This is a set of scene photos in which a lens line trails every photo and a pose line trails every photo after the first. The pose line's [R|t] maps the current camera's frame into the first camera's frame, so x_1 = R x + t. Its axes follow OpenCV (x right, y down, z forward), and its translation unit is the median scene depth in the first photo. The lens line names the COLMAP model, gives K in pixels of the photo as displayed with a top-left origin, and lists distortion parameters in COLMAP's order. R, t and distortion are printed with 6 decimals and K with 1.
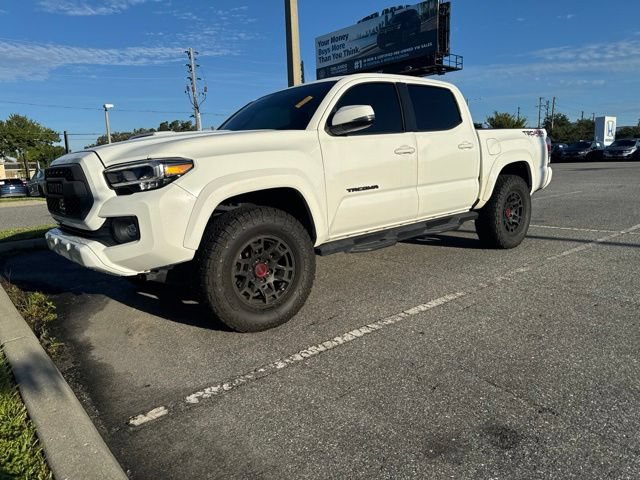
lens RADIAL K [[438.2, 0, 319.3], [0, 438.2, 238.6], [0, 0, 1]] dist [0.041032, -0.040353]
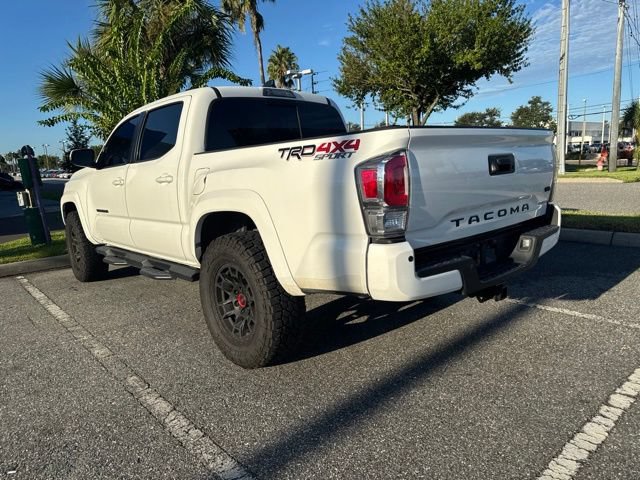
lens RADIAL K [[438.2, 0, 307.8], [0, 438.2, 243.4], [0, 0, 1]] dist [0.034896, -0.033373]
pose [[0.042674, 0.223798, -0.973701, 1.435096], [-0.128376, 0.967738, 0.216801, -0.390294], [0.990807, 0.115748, 0.070028, 1.569079]]
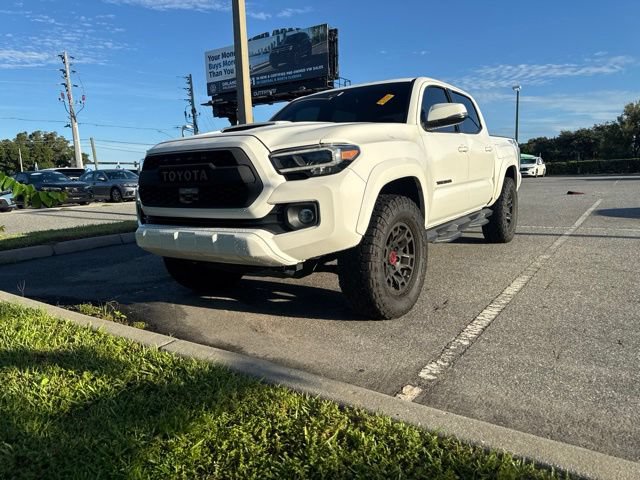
lens RADIAL K [[437.2, 0, 317.3], [0, 437.2, 239.3], [0, 0, 1]] dist [0.046300, -0.048363]
pose [[0.967123, -0.028927, 0.252660, -0.491717], [0.038053, 0.998785, -0.031306, 0.047494], [-0.251448, 0.039891, 0.967048, 0.051596]]
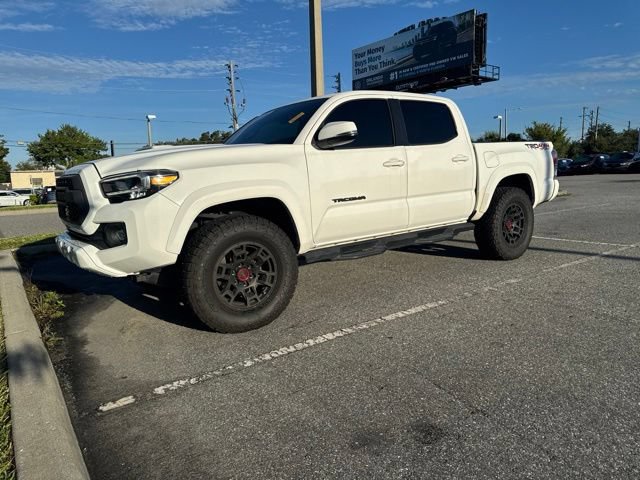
lens RADIAL K [[438.9, 0, 328.1], [0, 438.9, 230.4], [0, 0, 1]] dist [0.053192, -0.064107]
pose [[0.997876, 0.014975, -0.063392, 0.121779], [-0.017435, 0.999109, -0.038436, 0.001965], [0.062760, 0.039459, 0.997248, -0.052573]]
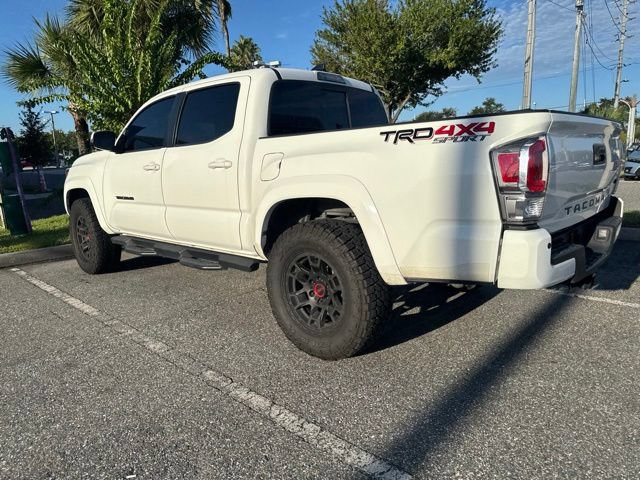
lens RADIAL K [[437.6, 0, 305.4], [0, 437.6, 247.1], [0, 0, 1]] dist [0.043731, -0.044521]
pose [[0.134584, 0.242814, -0.960692, 1.391894], [-0.155475, 0.962678, 0.221535, -0.339634], [0.978629, 0.119549, 0.167313, 1.348429]]
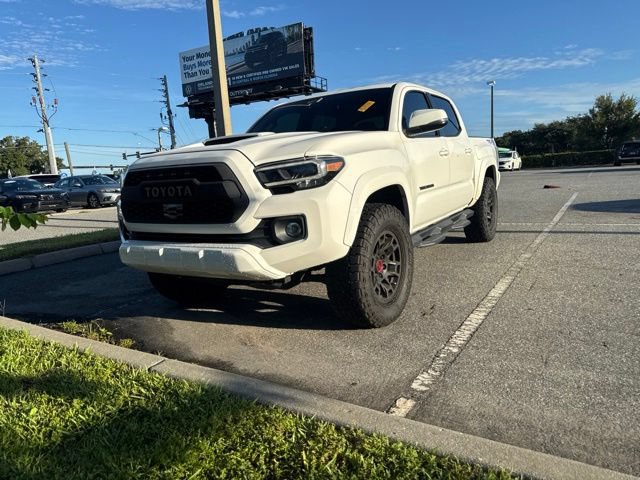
lens RADIAL K [[437.2, 0, 312.0], [0, 437.2, 239.6], [0, 0, 1]] dist [0.042882, -0.041938]
pose [[0.957391, -0.060019, 0.282489, -0.500676], [0.069908, 0.997239, -0.025049, 0.022134], [-0.280205, 0.043730, 0.958943, 0.055197]]
